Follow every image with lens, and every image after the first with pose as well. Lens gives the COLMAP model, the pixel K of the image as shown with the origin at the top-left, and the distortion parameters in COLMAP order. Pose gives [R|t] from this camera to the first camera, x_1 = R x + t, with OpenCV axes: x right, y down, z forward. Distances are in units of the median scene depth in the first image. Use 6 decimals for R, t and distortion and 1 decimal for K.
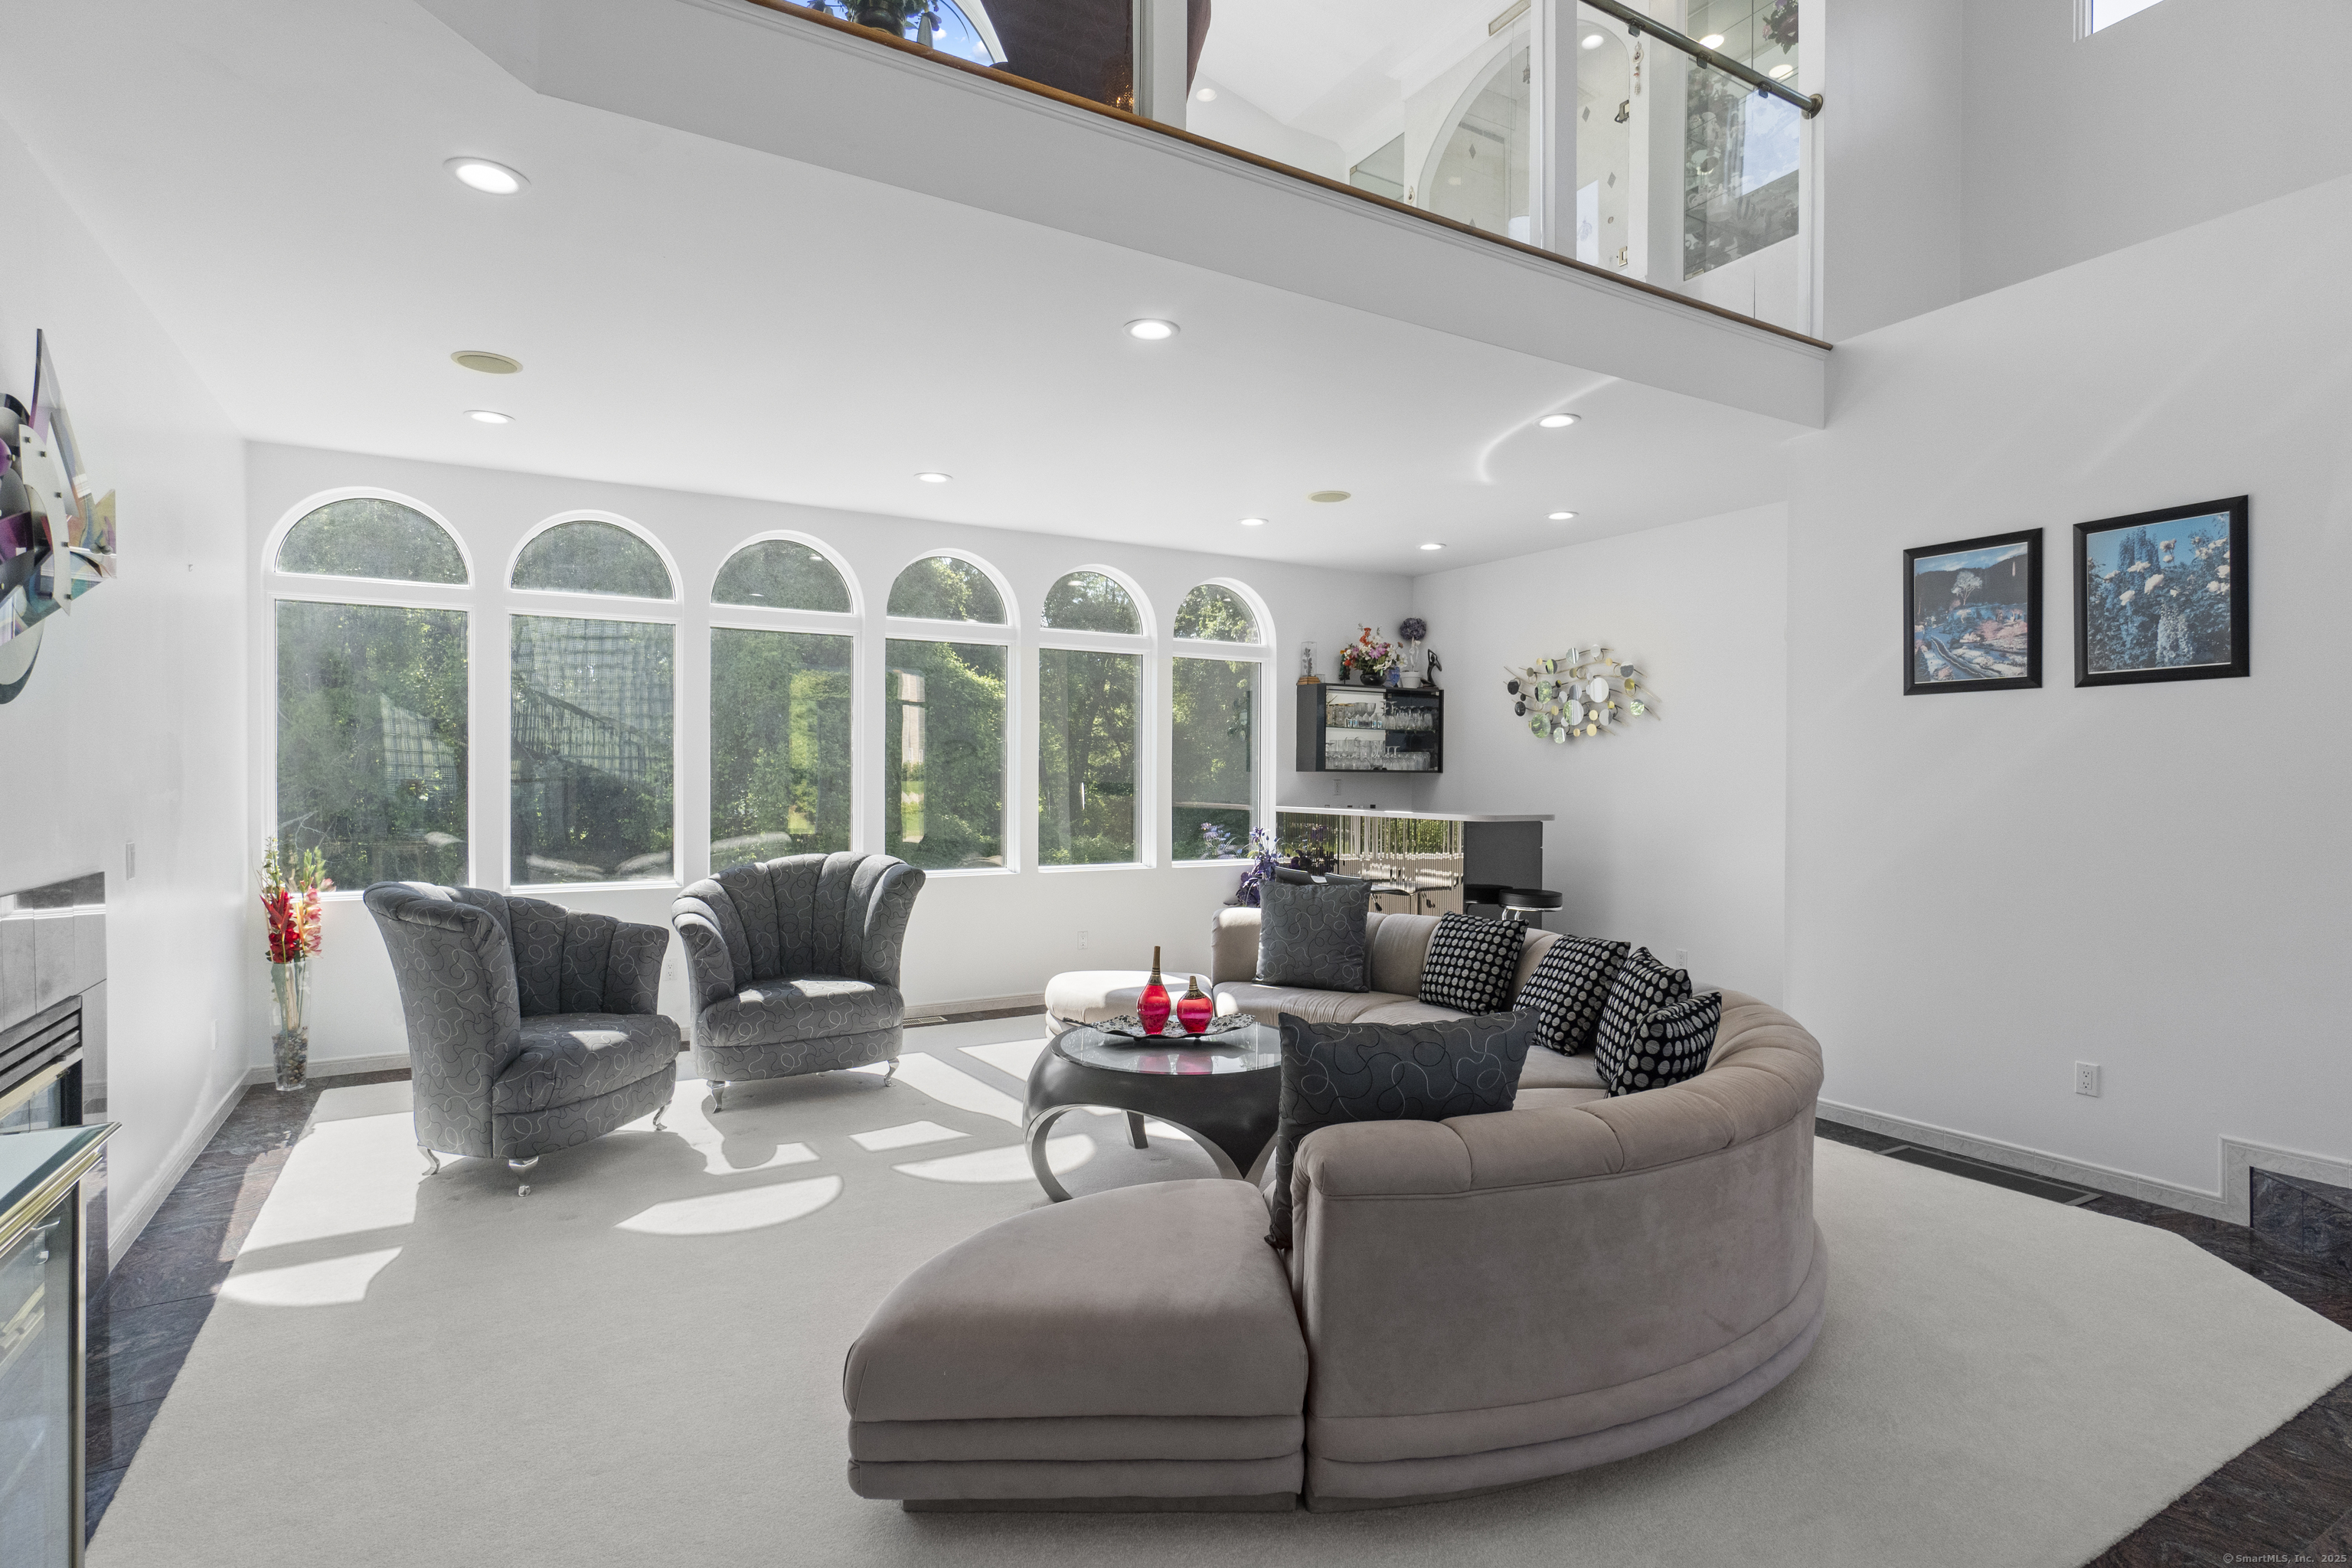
lens RADIAL K [[1164.5, 0, 1176.0], [0, 1164.5, 784.0], [0, 0, 1]] dist [-0.002725, 0.000357]
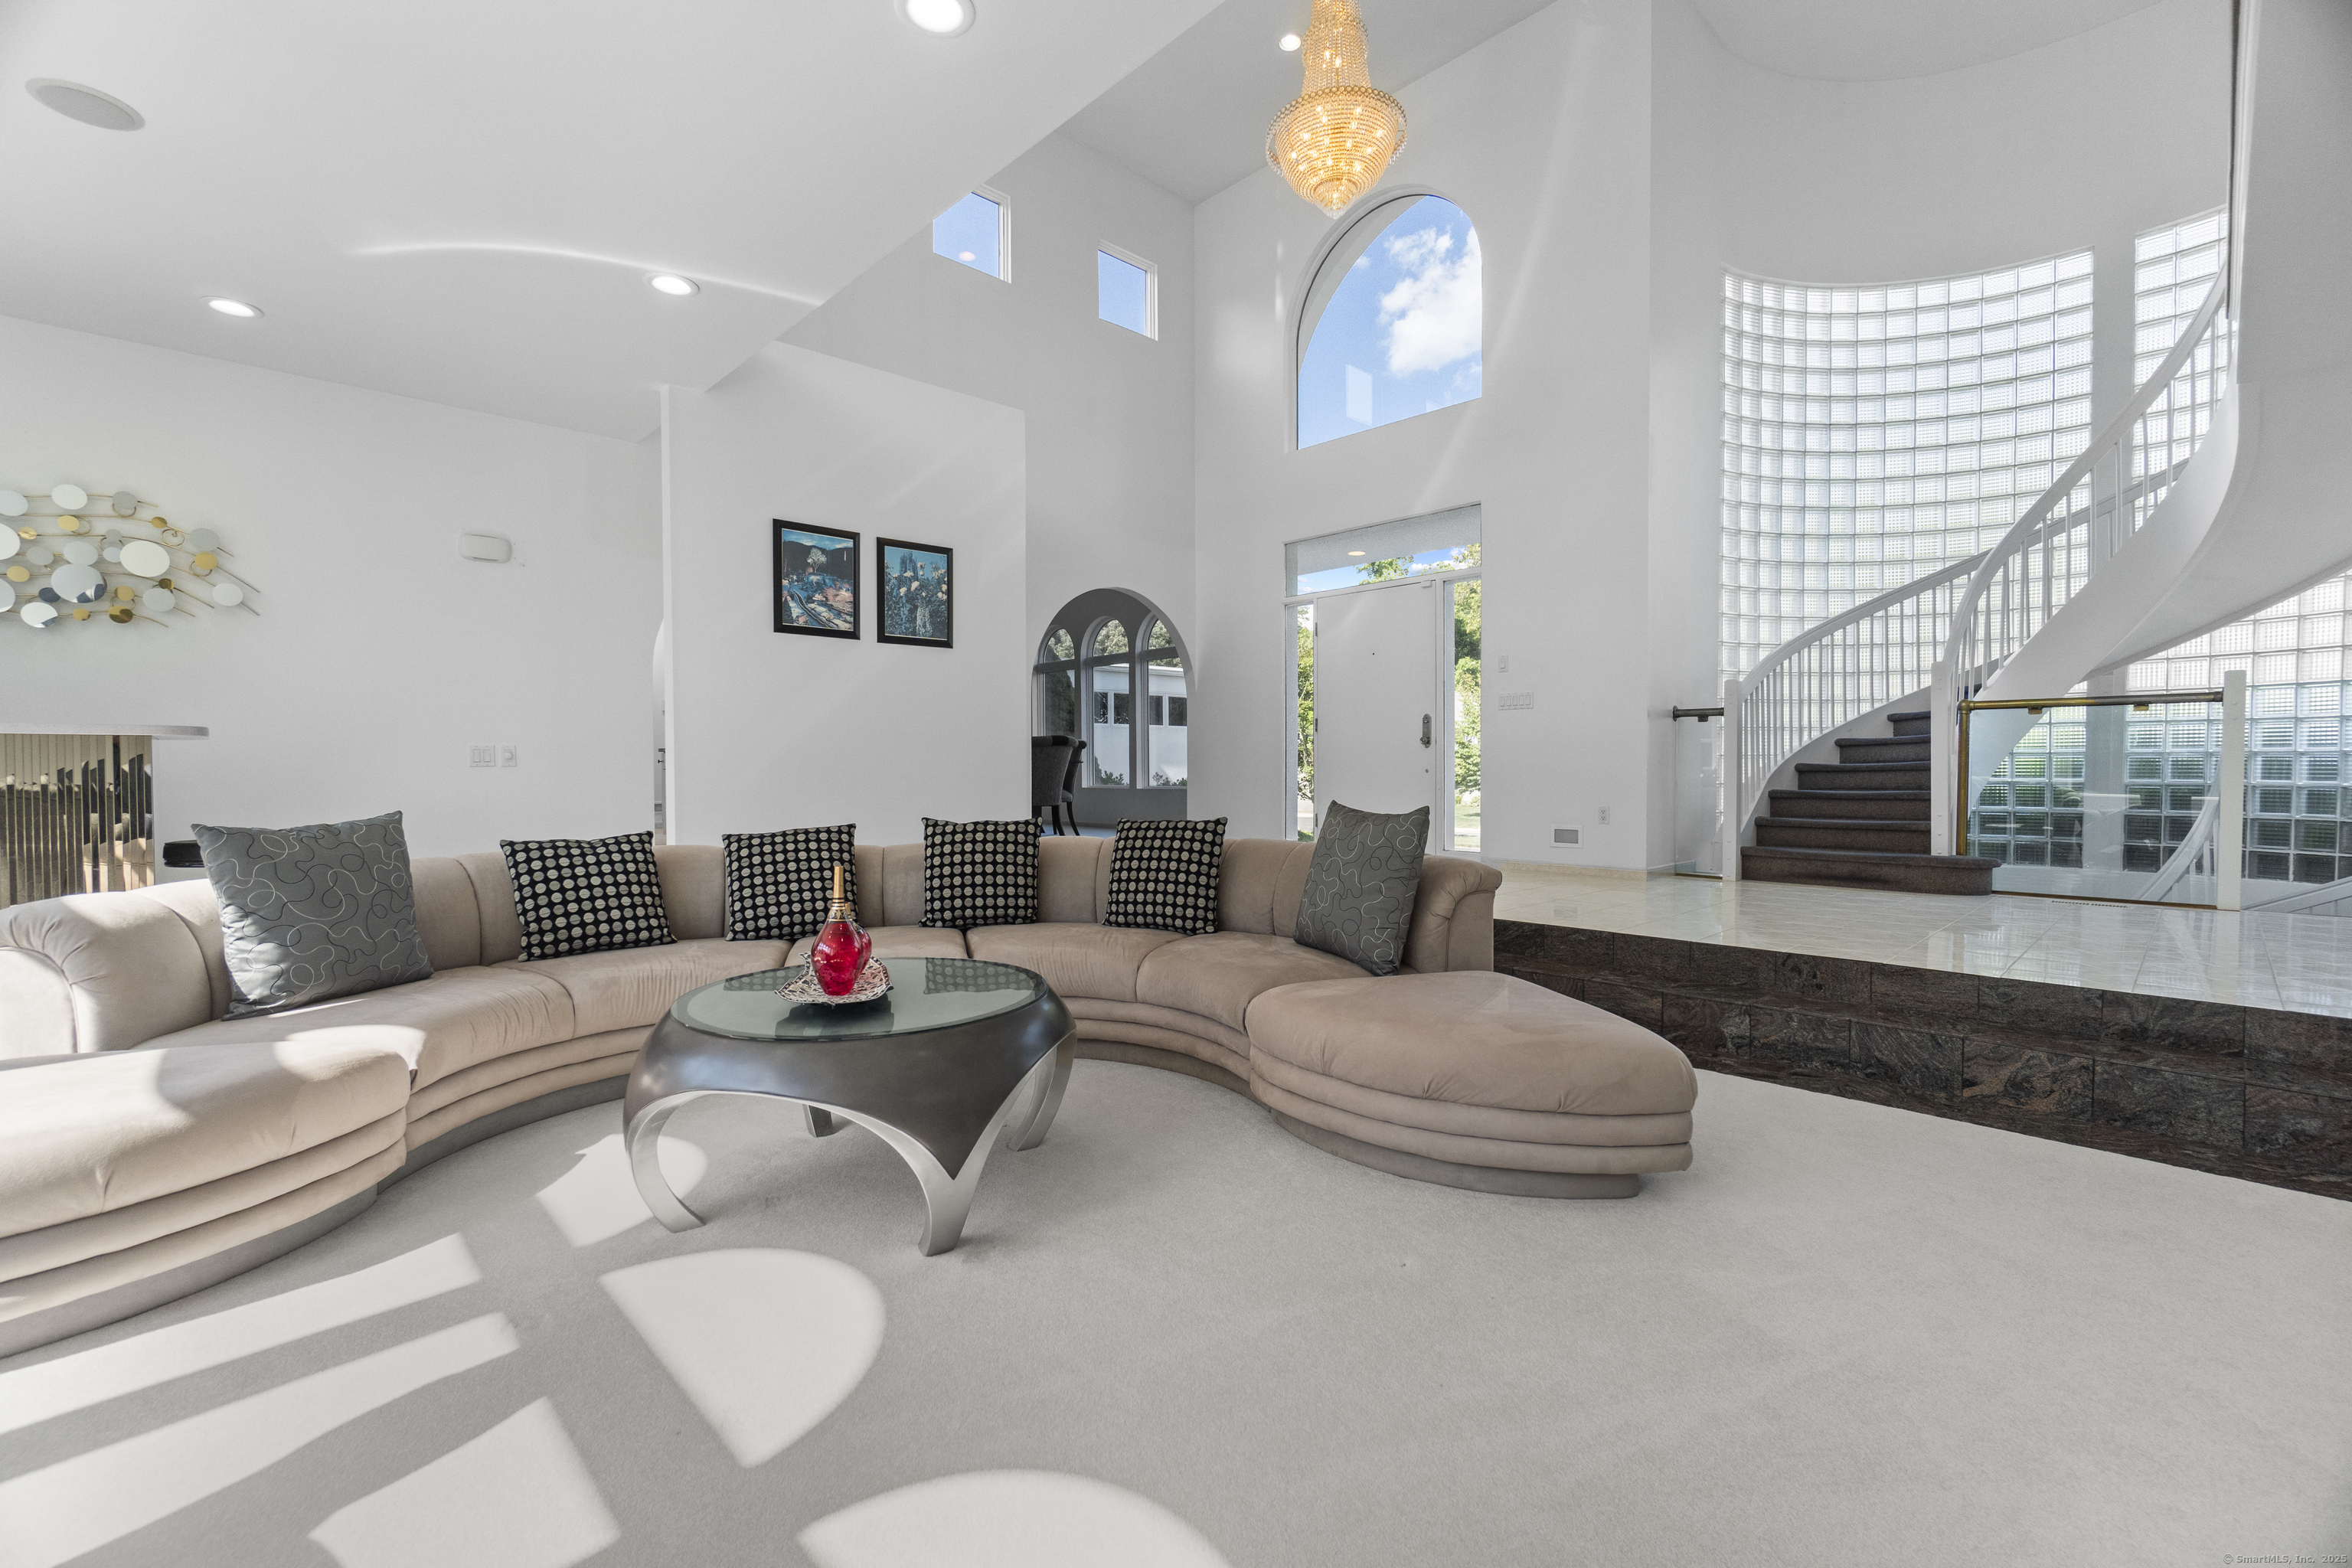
lens RADIAL K [[1017.8, 0, 1176.0], [0, 1017.8, 784.0], [0, 0, 1]] dist [-0.010365, 0.001094]
pose [[-0.242460, -0.022931, 0.969890, -0.513583], [0.006358, 0.999662, 0.025224, 0.059101], [-0.970141, 0.012283, -0.242232, 0.751334]]
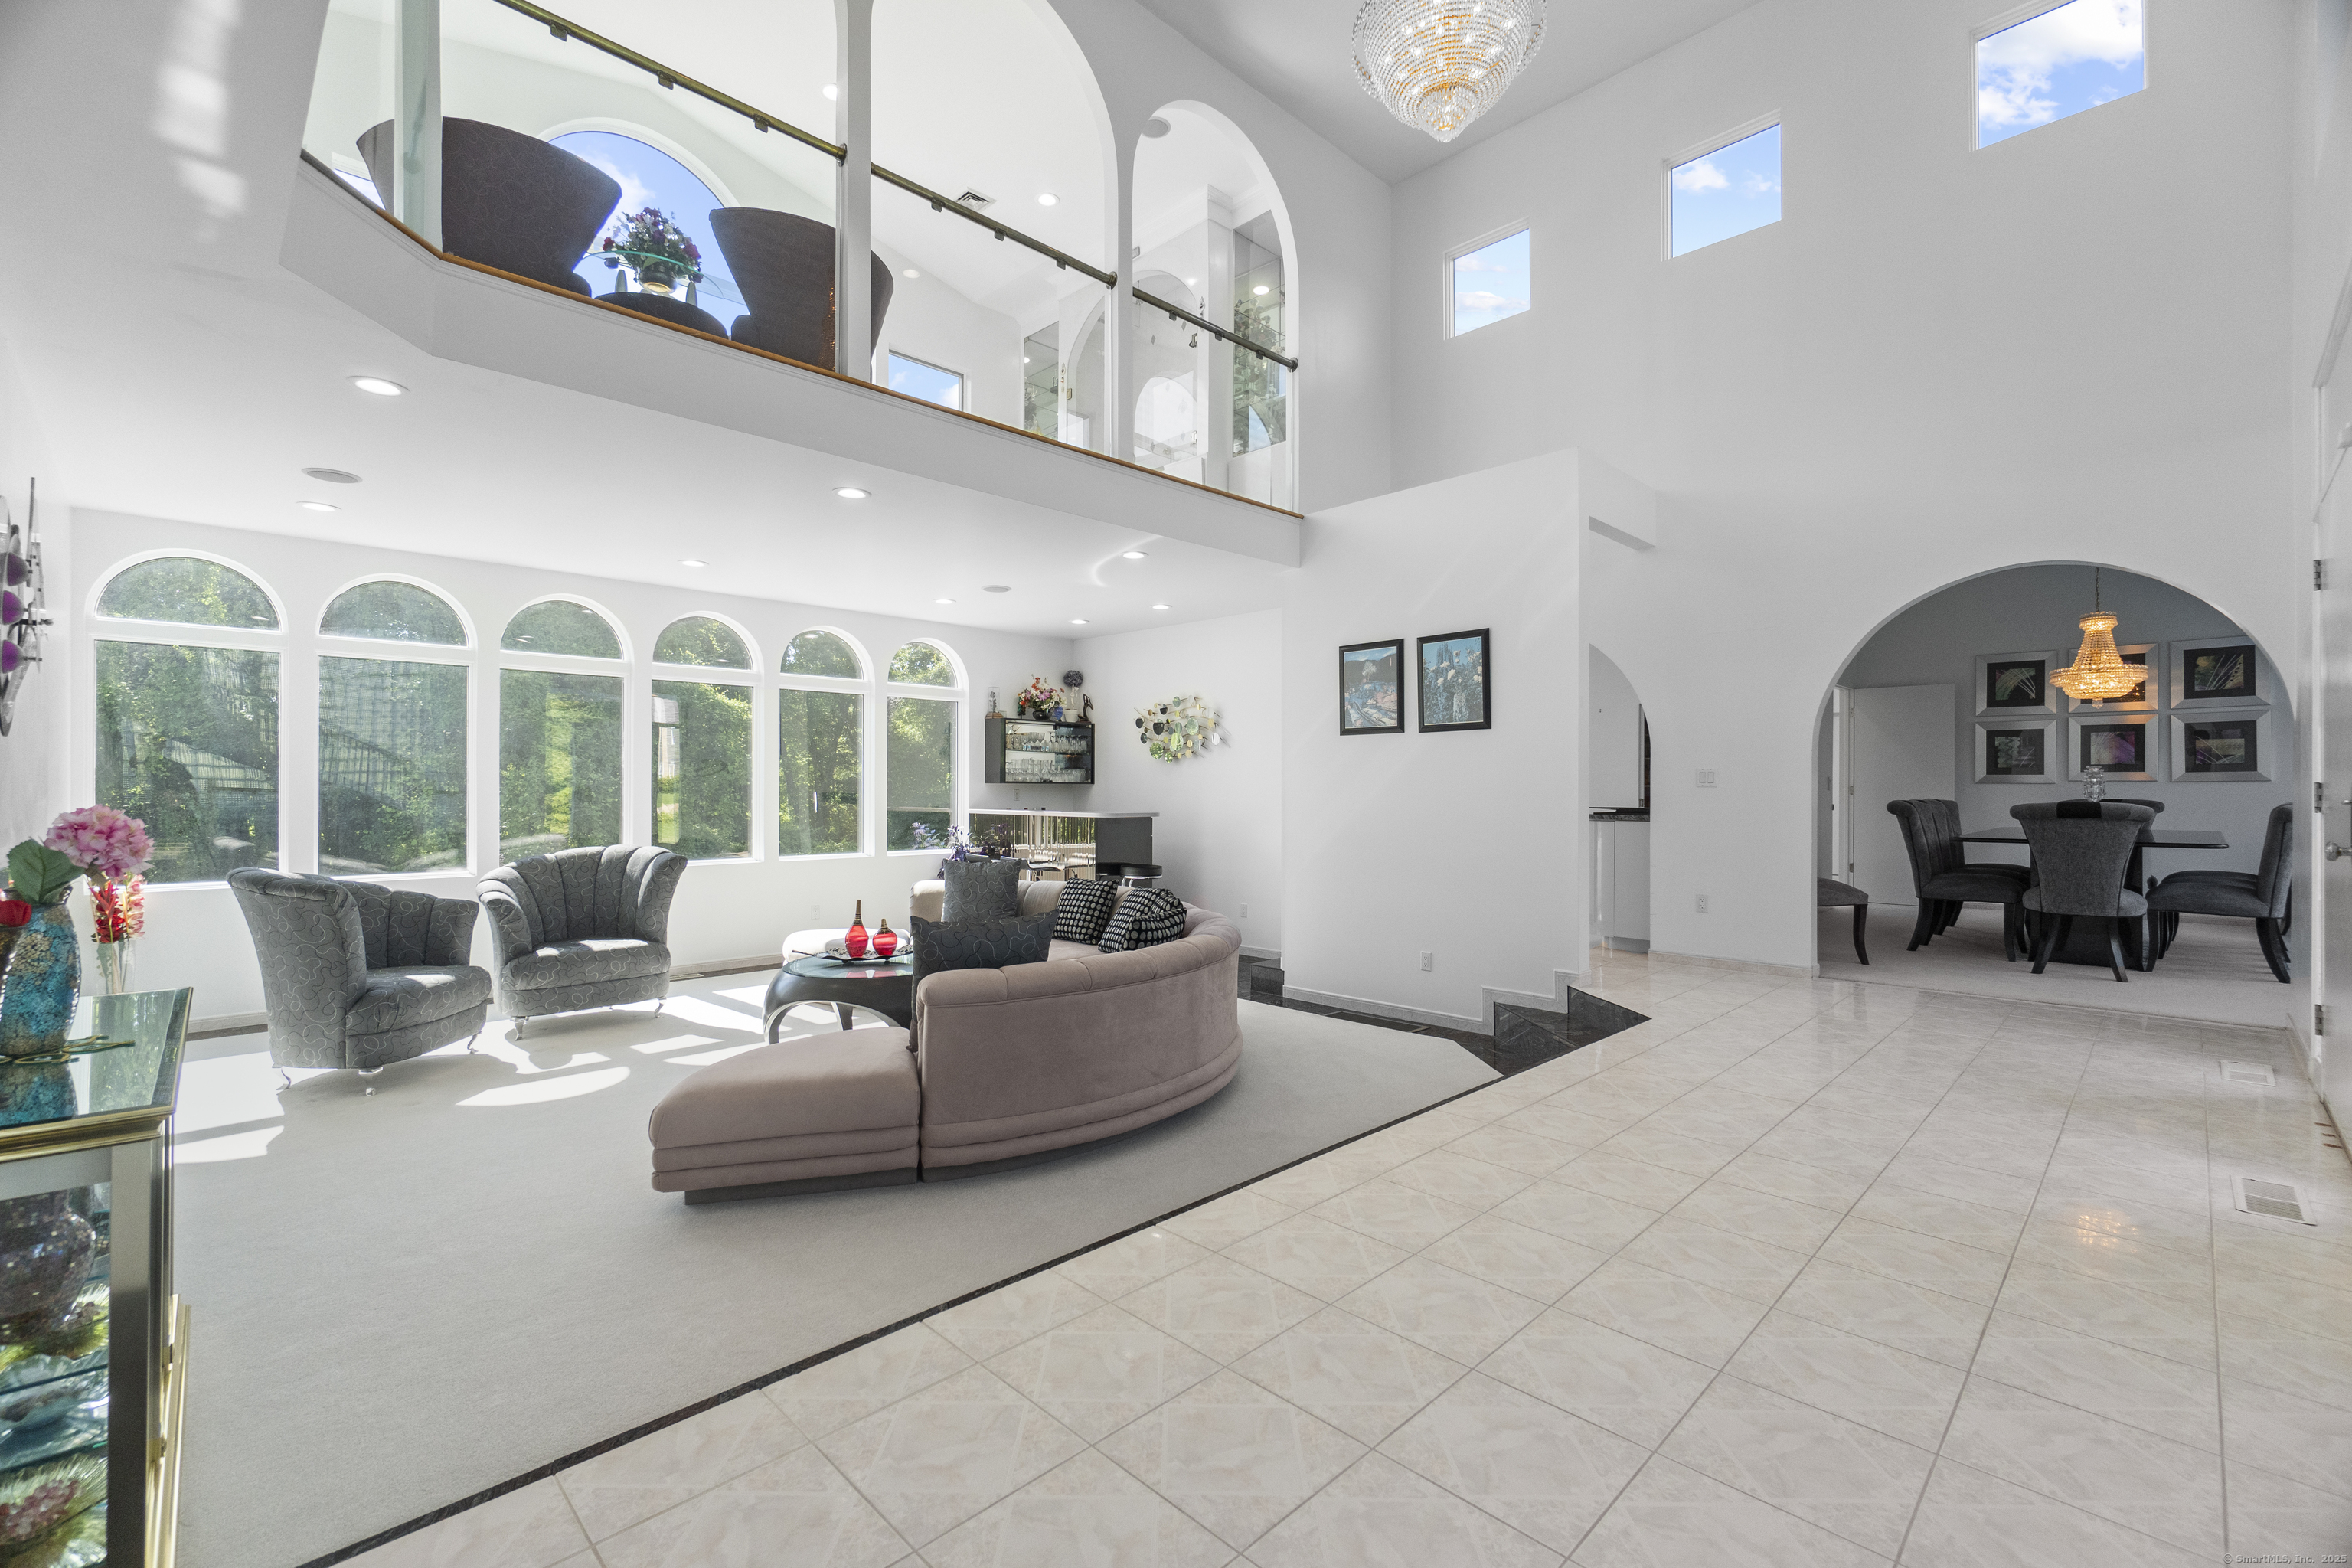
lens RADIAL K [[1008.5, 0, 1171.3], [0, 1008.5, 787.9], [0, 0, 1]] dist [-0.004189, 0.000247]
pose [[0.969910, -0.002644, 0.243448, 0.046003], [0.004378, 0.999969, -0.006585, 0.004961], [-0.243423, 0.007452, 0.969892, -0.280034]]
